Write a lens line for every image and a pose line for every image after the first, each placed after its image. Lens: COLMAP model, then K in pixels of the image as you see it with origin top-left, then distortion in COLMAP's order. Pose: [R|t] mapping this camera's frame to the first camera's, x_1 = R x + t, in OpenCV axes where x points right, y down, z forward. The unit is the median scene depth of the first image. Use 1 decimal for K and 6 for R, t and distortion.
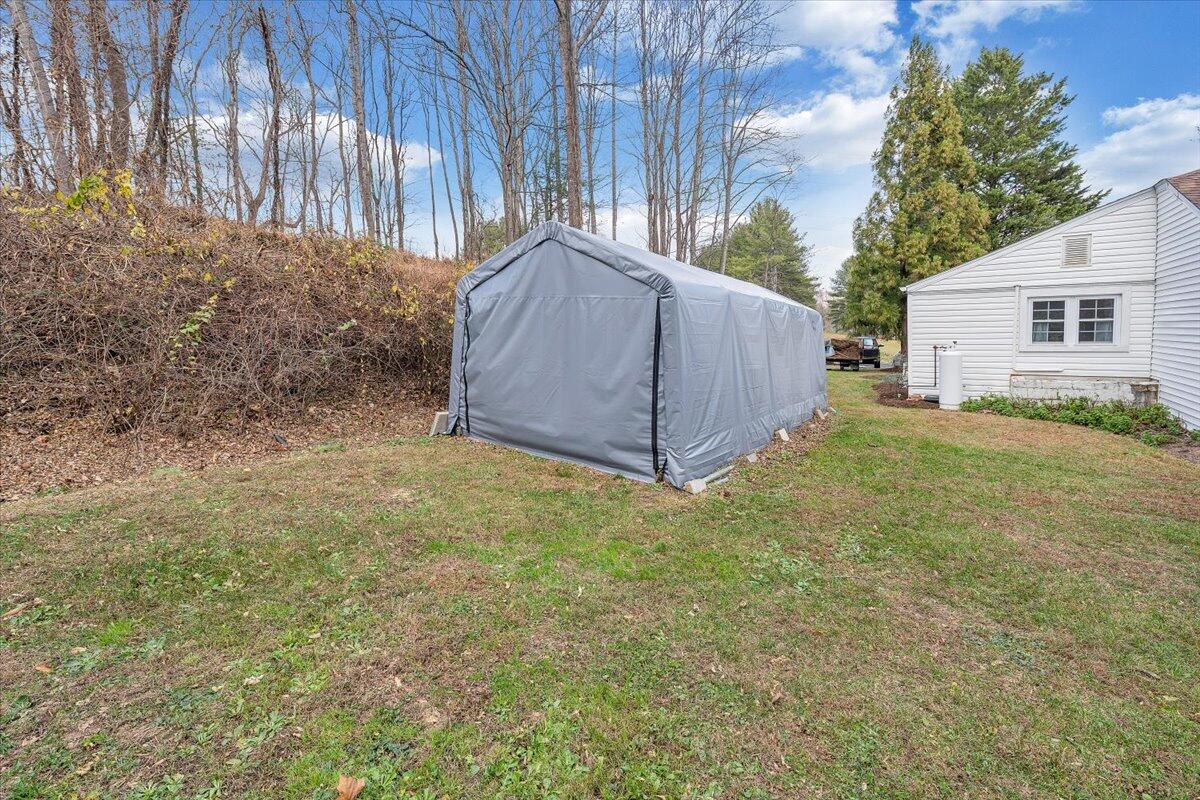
lens RADIAL K [[539.8, 0, 586.7], [0, 539.8, 348.9], [0, 0, 1]] dist [0.001942, 0.000726]
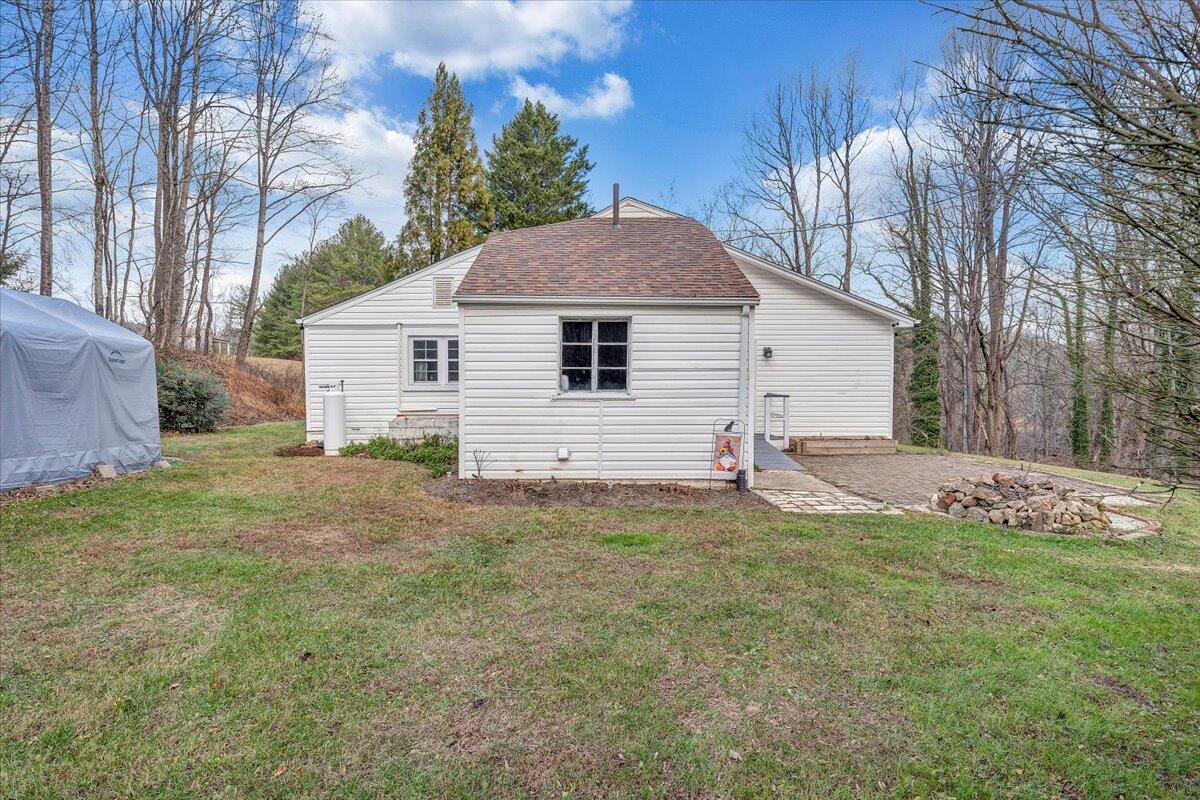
lens RADIAL K [[637.0, 0, 598.2], [0, 637.0, 380.3], [0, 0, 1]] dist [0.002886, 0.000505]
pose [[0.807560, 0.005295, 0.589762, 0.327441], [0.009768, 0.999702, -0.022351, 0.011497], [-0.589705, 0.023811, 0.807268, -0.109667]]
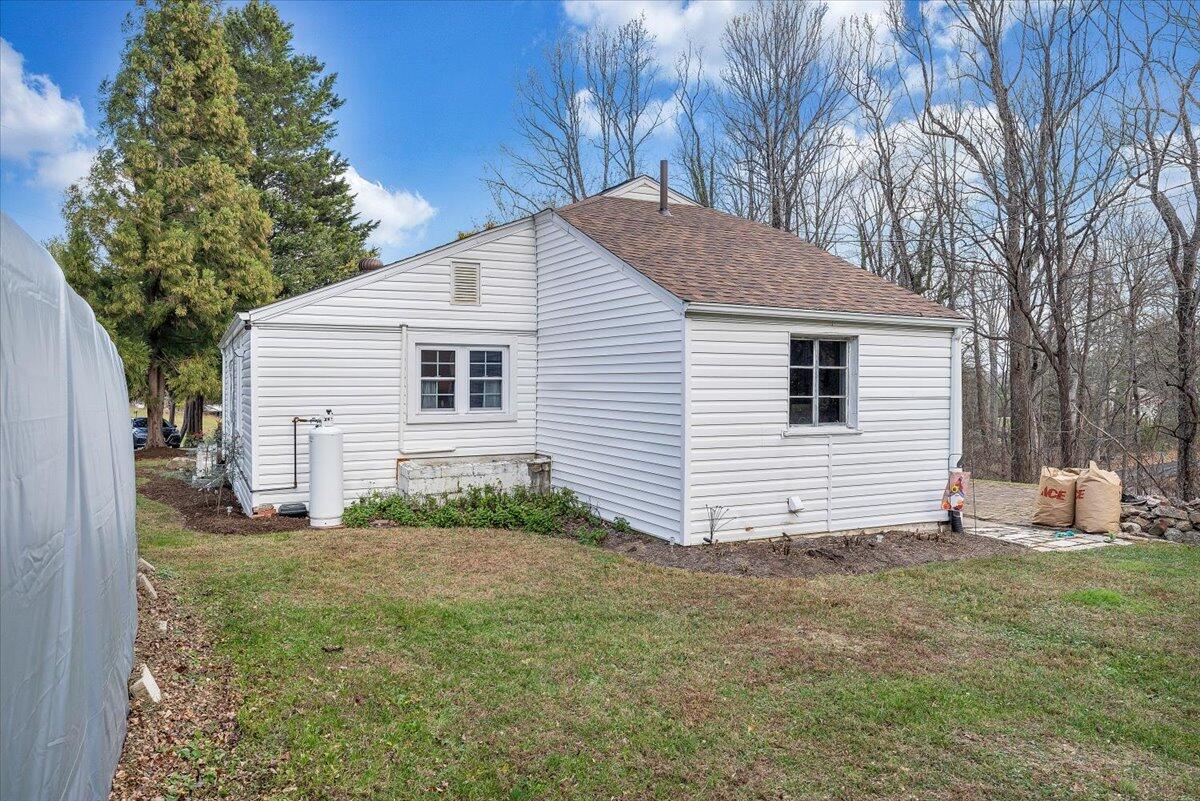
lens RADIAL K [[809.9, 0, 593.4], [0, 809.9, 364.4], [0, 0, 1]] dist [0.003515, 0.000312]
pose [[0.465460, 0.030899, 0.884529, 0.016734], [0.018653, 0.998826, -0.044707, -0.015595], [-0.884872, 0.037309, 0.464338, 0.264788]]
